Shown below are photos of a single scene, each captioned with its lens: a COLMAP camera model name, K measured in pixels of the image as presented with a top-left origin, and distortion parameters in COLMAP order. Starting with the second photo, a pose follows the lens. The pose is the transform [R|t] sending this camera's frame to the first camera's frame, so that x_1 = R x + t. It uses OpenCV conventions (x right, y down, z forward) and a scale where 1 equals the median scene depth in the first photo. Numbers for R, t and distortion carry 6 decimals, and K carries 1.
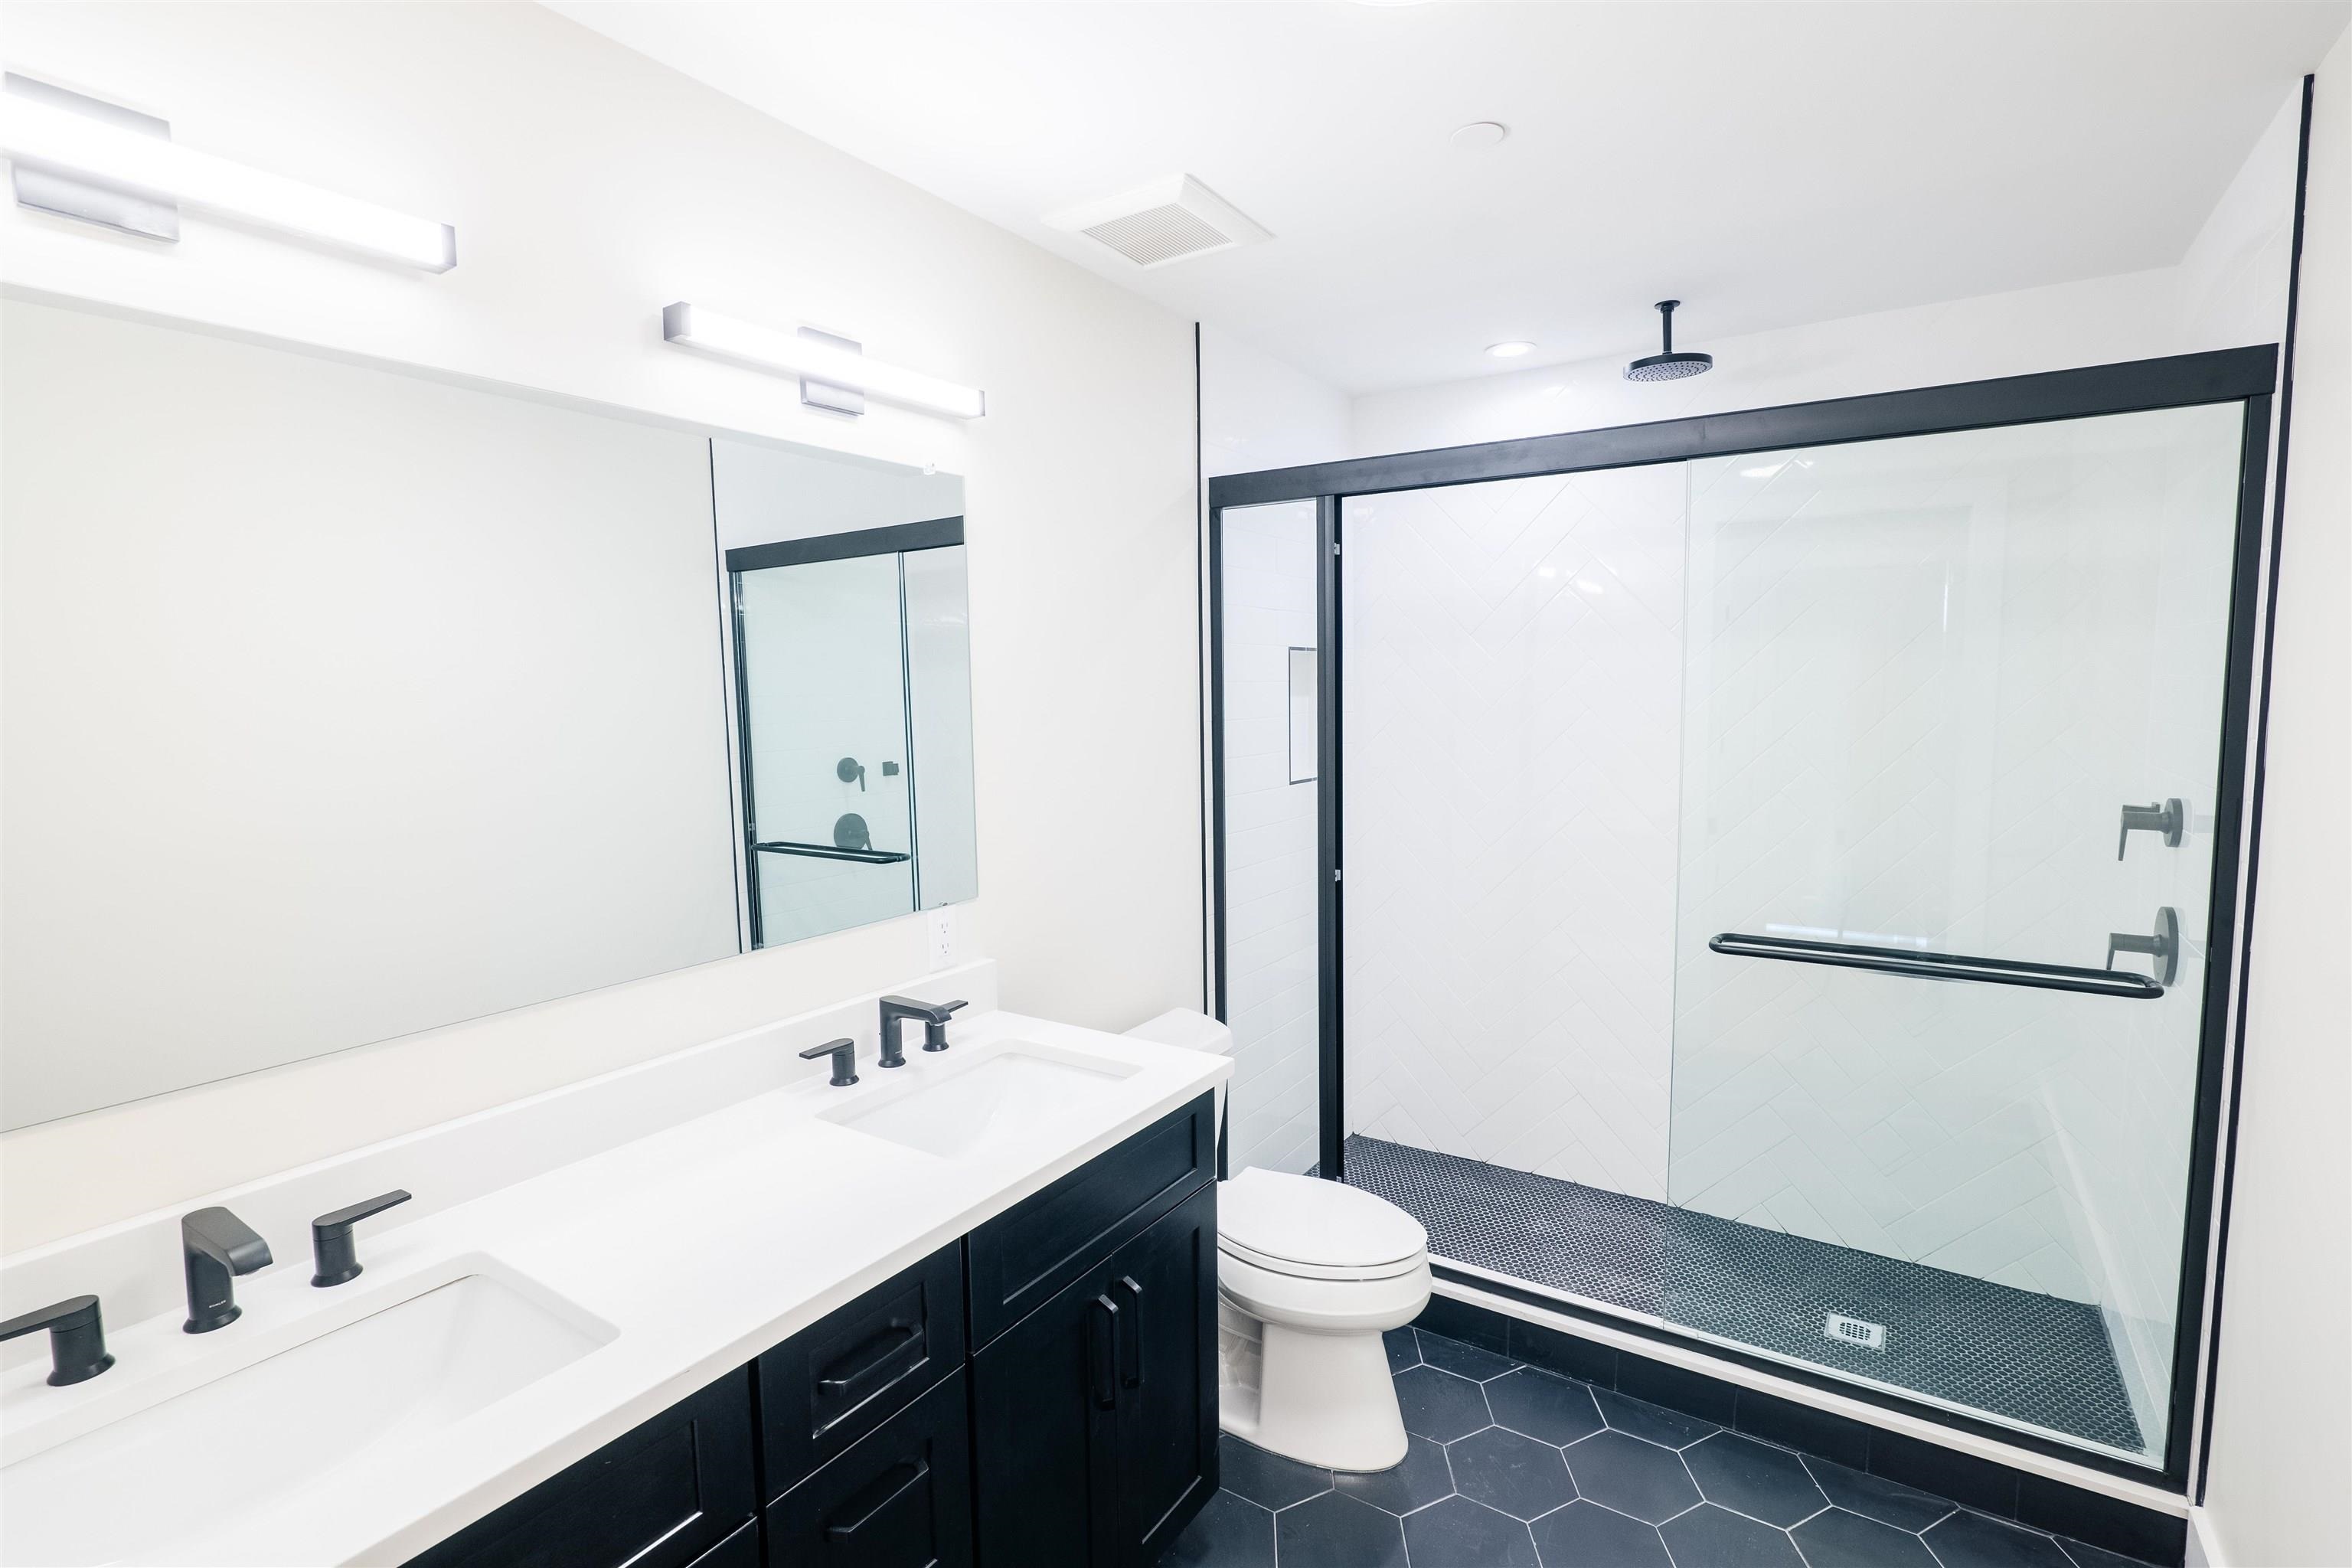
lens RADIAL K [[1117.8, 0, 1176.0], [0, 1117.8, 784.0], [0, 0, 1]] dist [-0.014438, 0.007048]
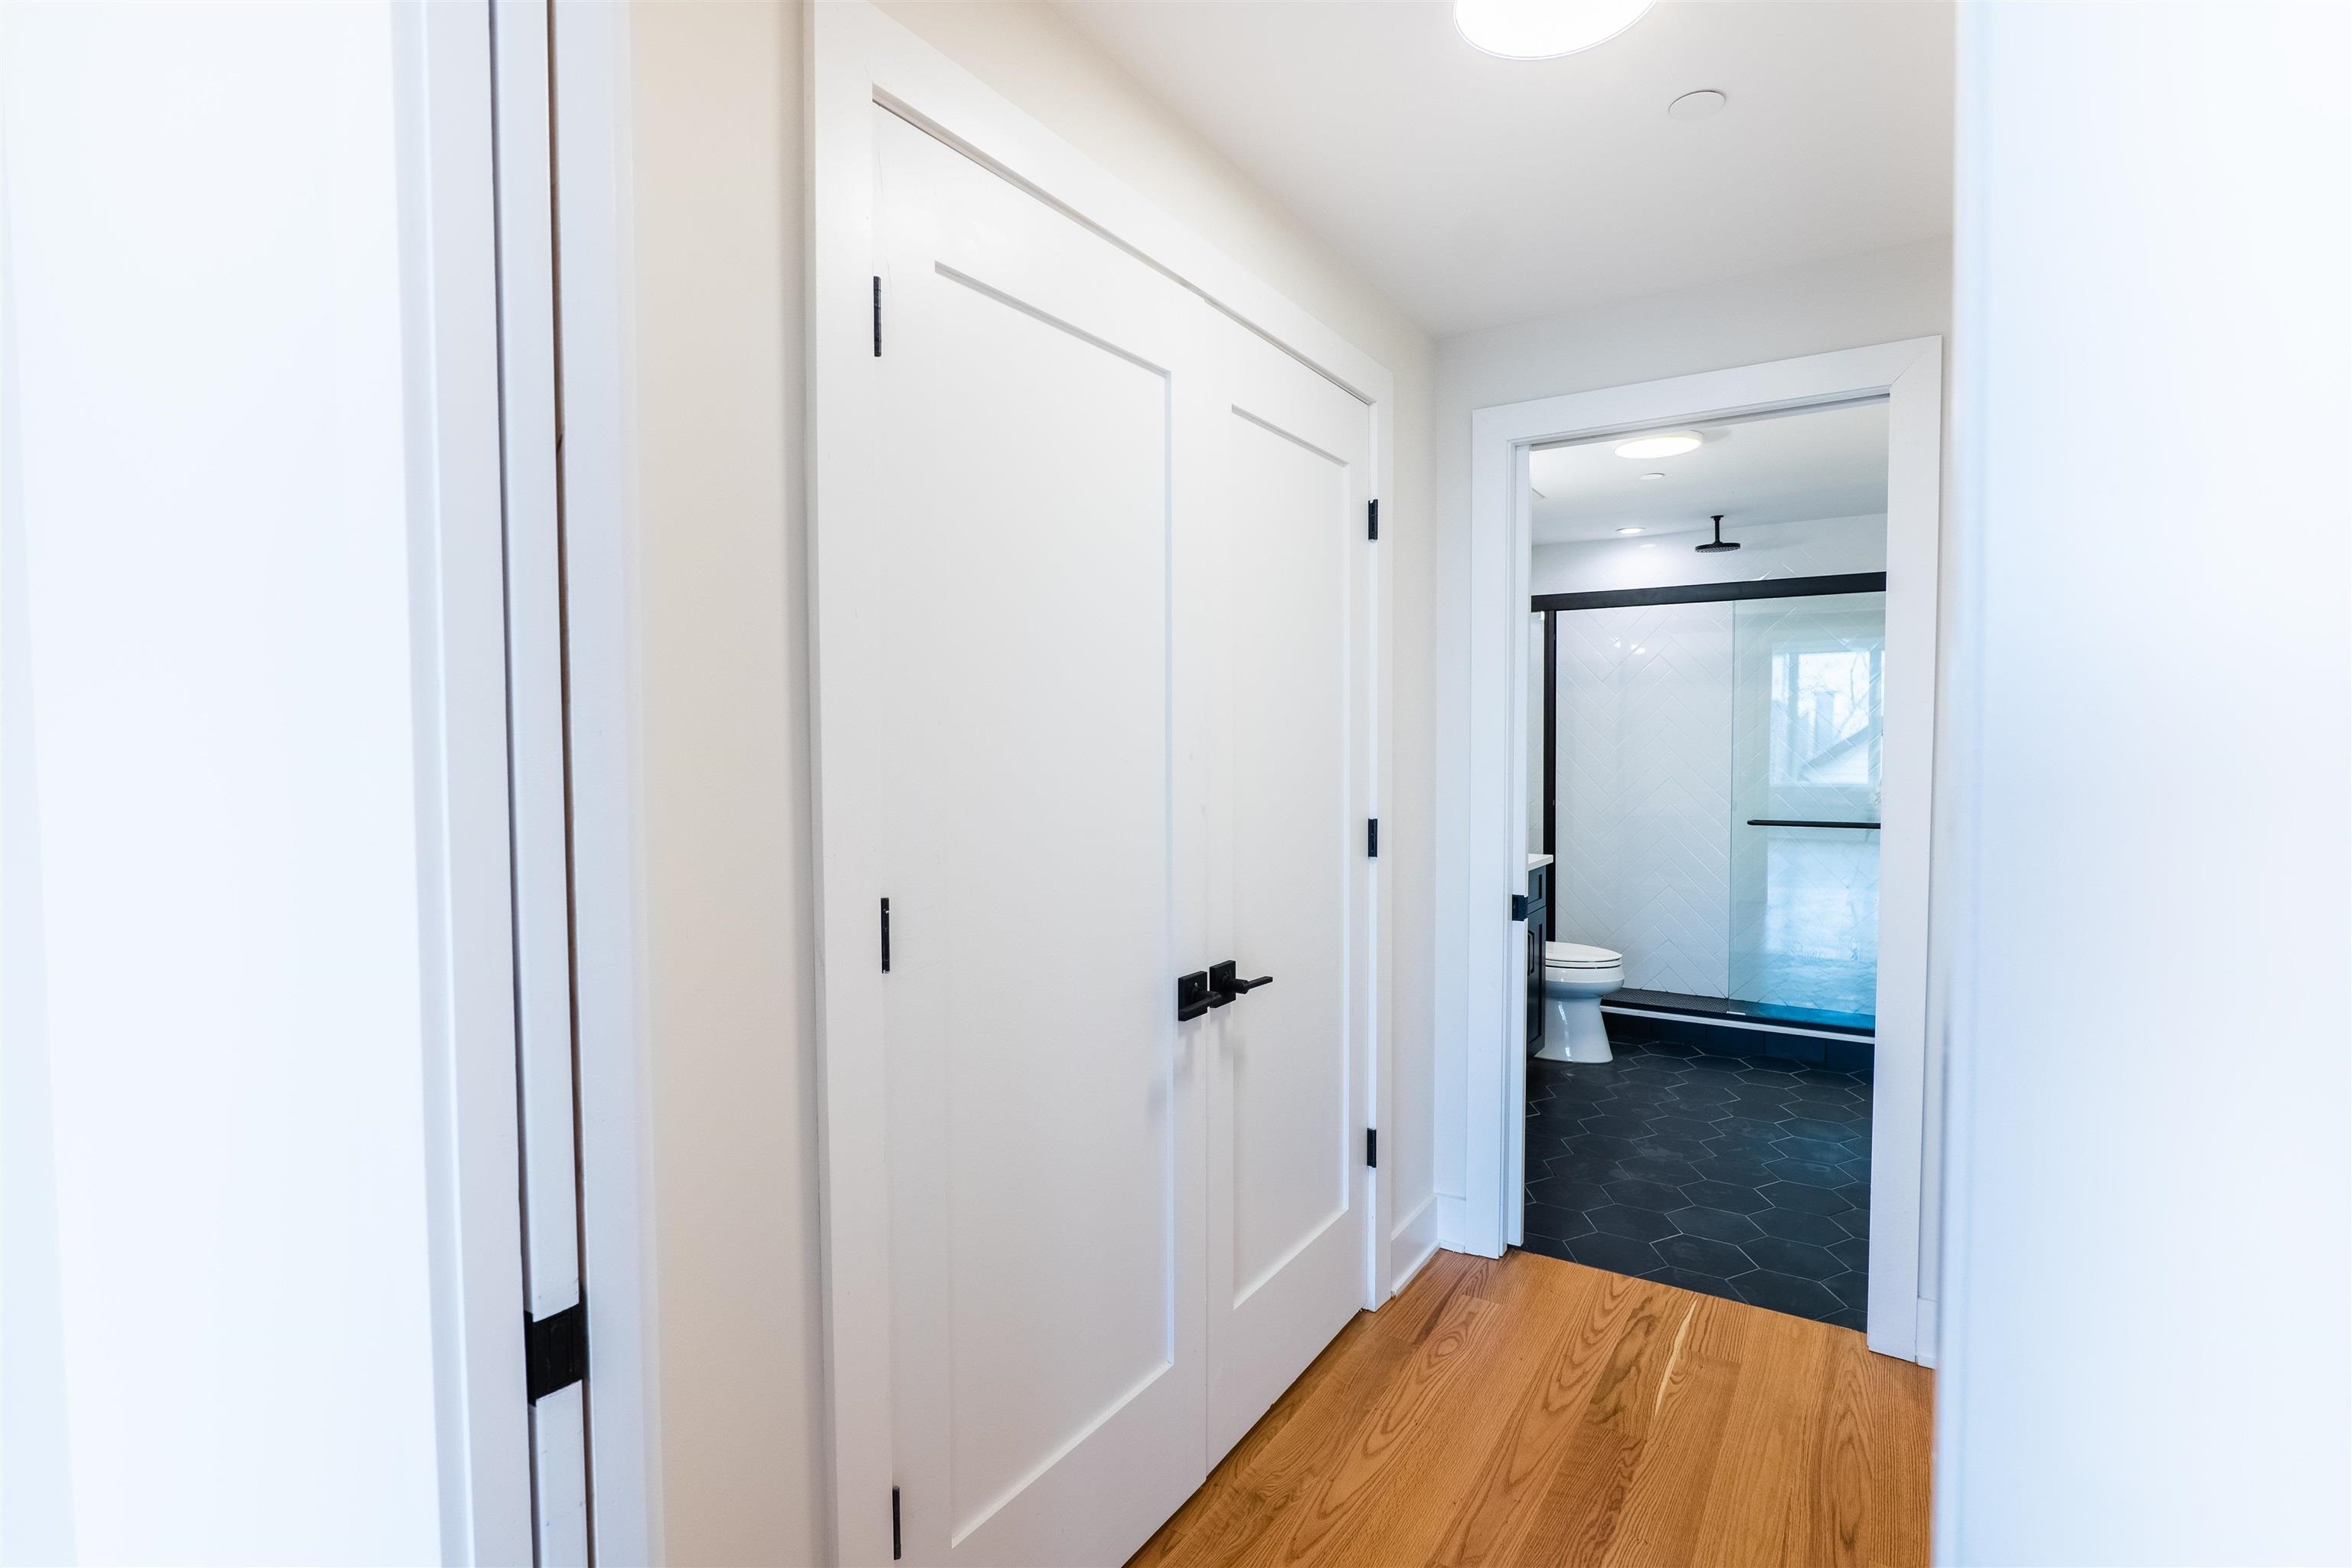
lens RADIAL K [[1152.9, 0, 1159.7], [0, 1152.9, 781.8], [0, 0, 1]] dist [-0.012707, 0.000481]
pose [[0.999885, 0.007062, 0.013448, -0.686503], [-0.006293, 0.998389, -0.056393, 0.198140], [-0.013825, 0.056302, 0.998318, -1.200372]]
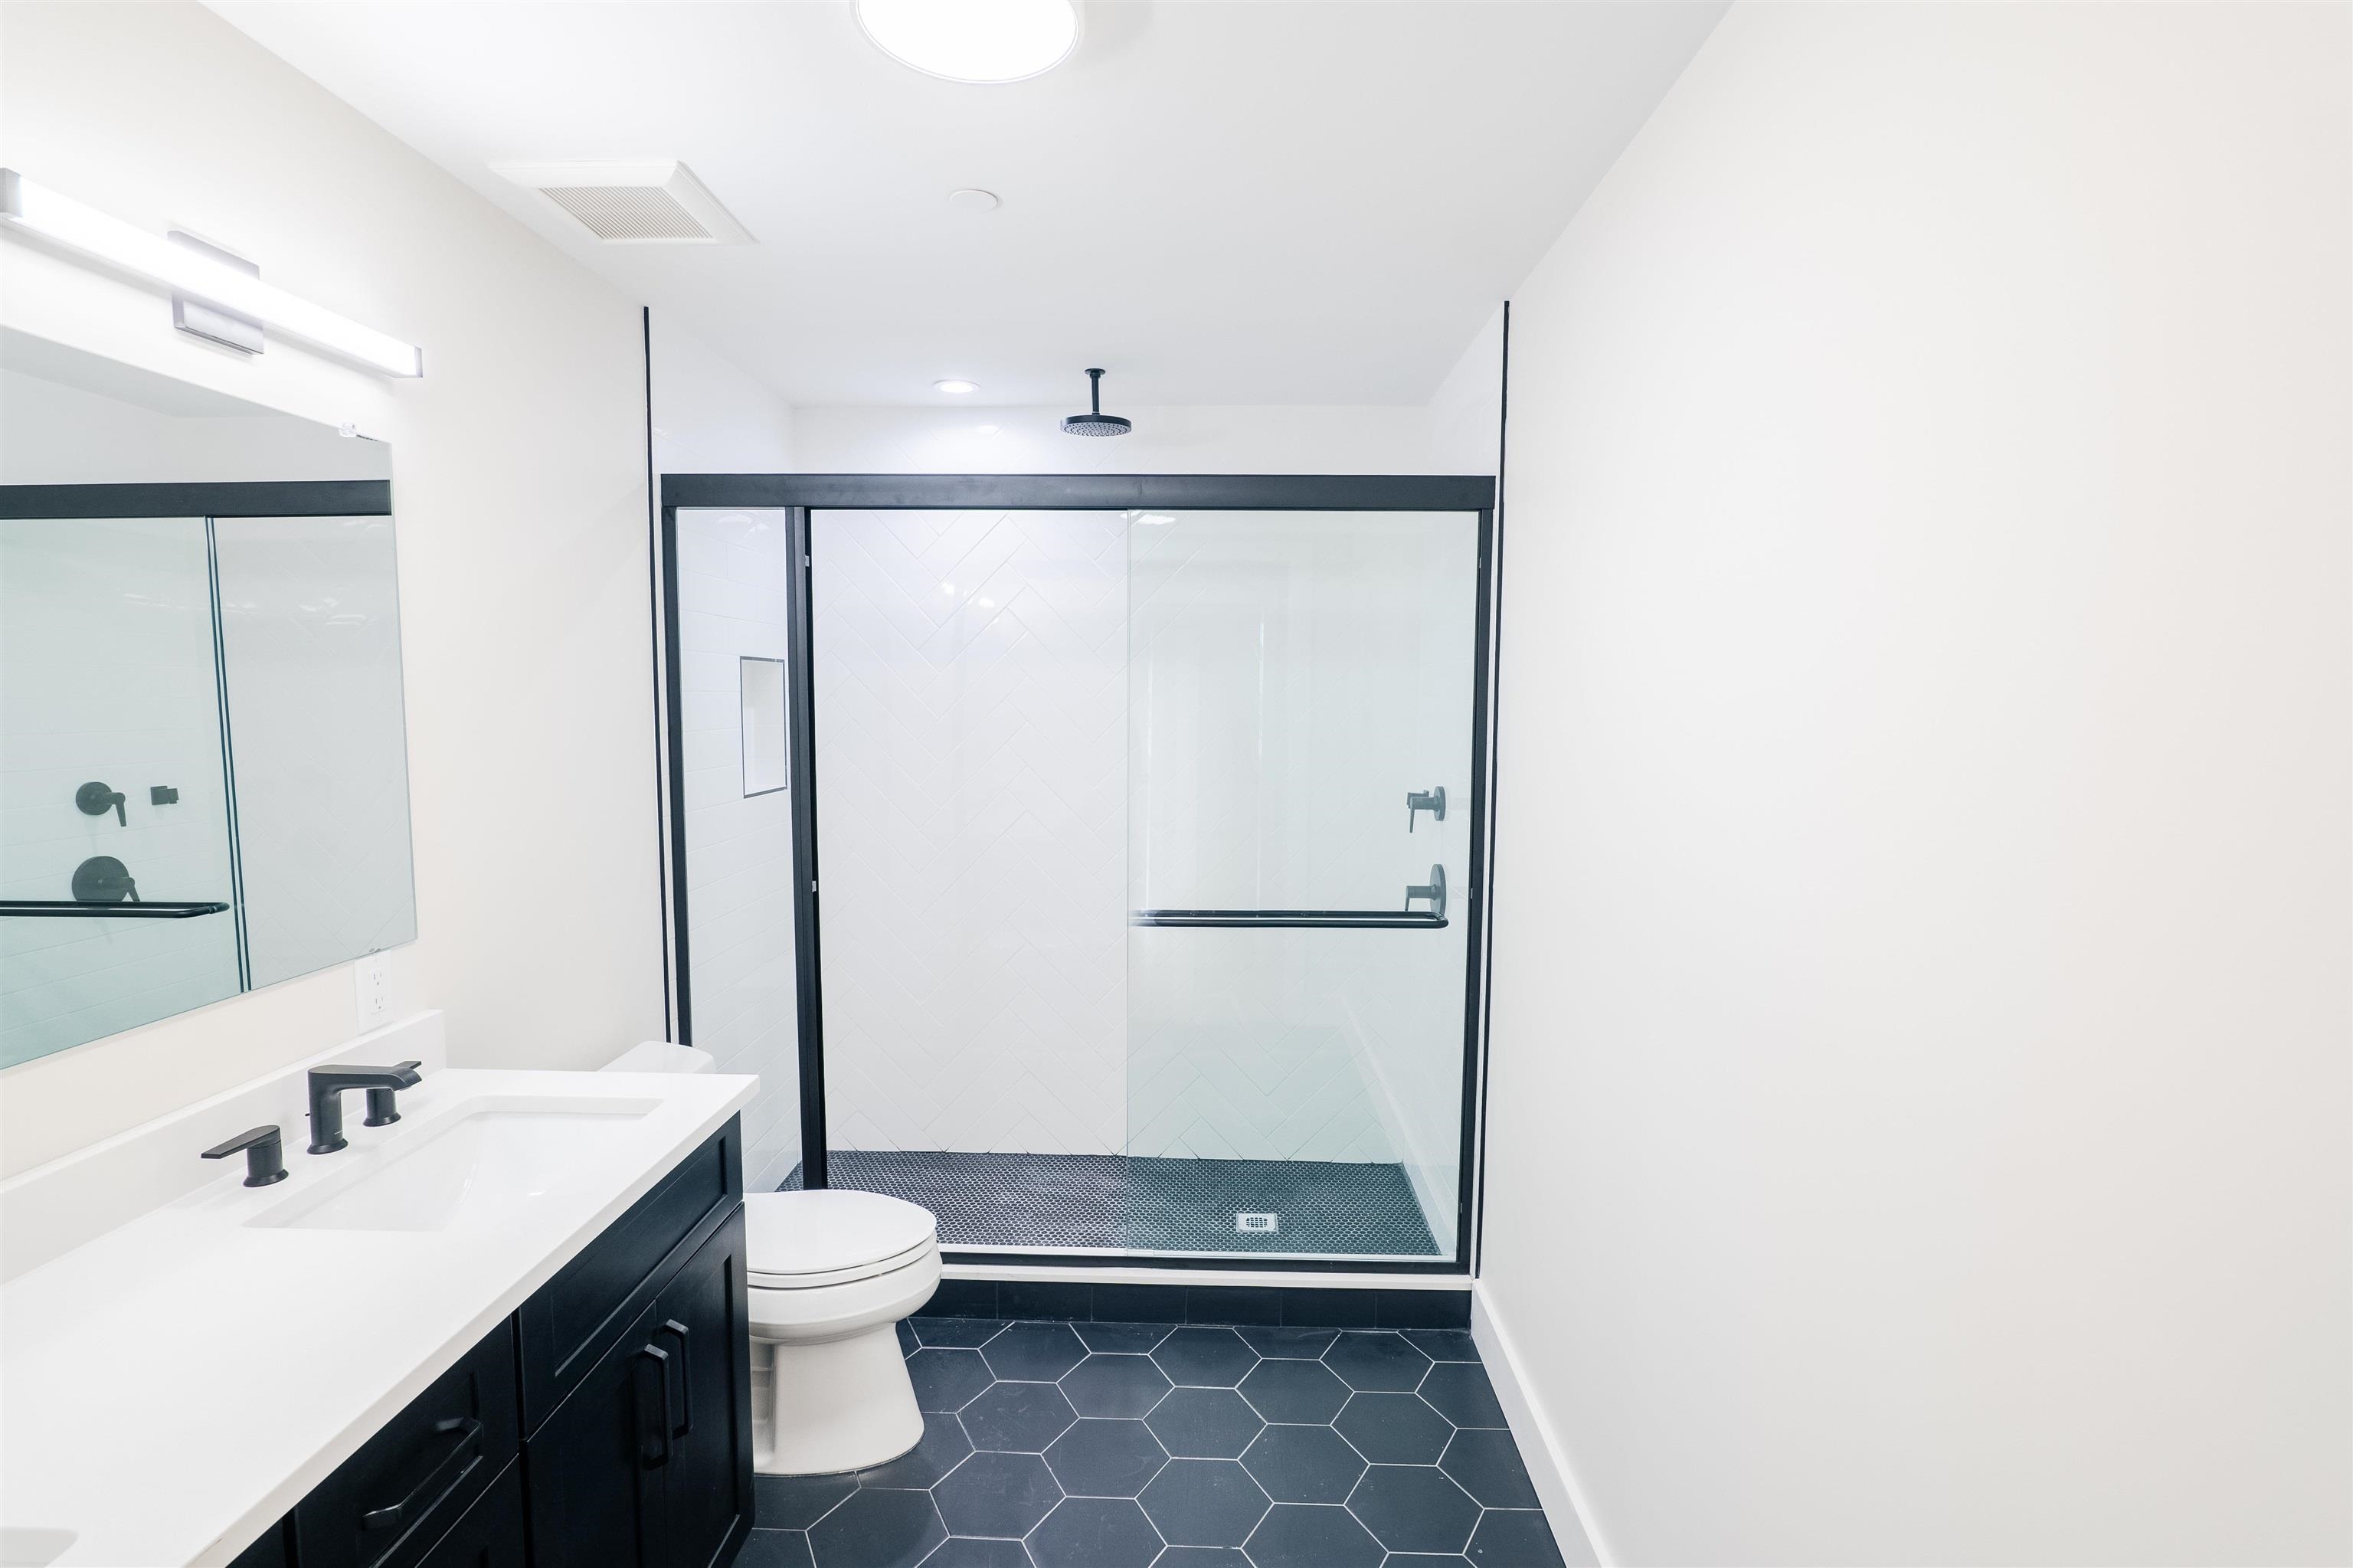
lens RADIAL K [[1118.3, 0, 1176.5], [0, 1118.3, 784.0], [0, 0, 1]] dist [-0.014438, 0.007048]
pose [[0.849862, -0.025018, 0.526410, -0.125102], [0.030930, 0.999519, -0.002431, 0.003098], [-0.526096, 0.018348, 0.850227, -0.025758]]
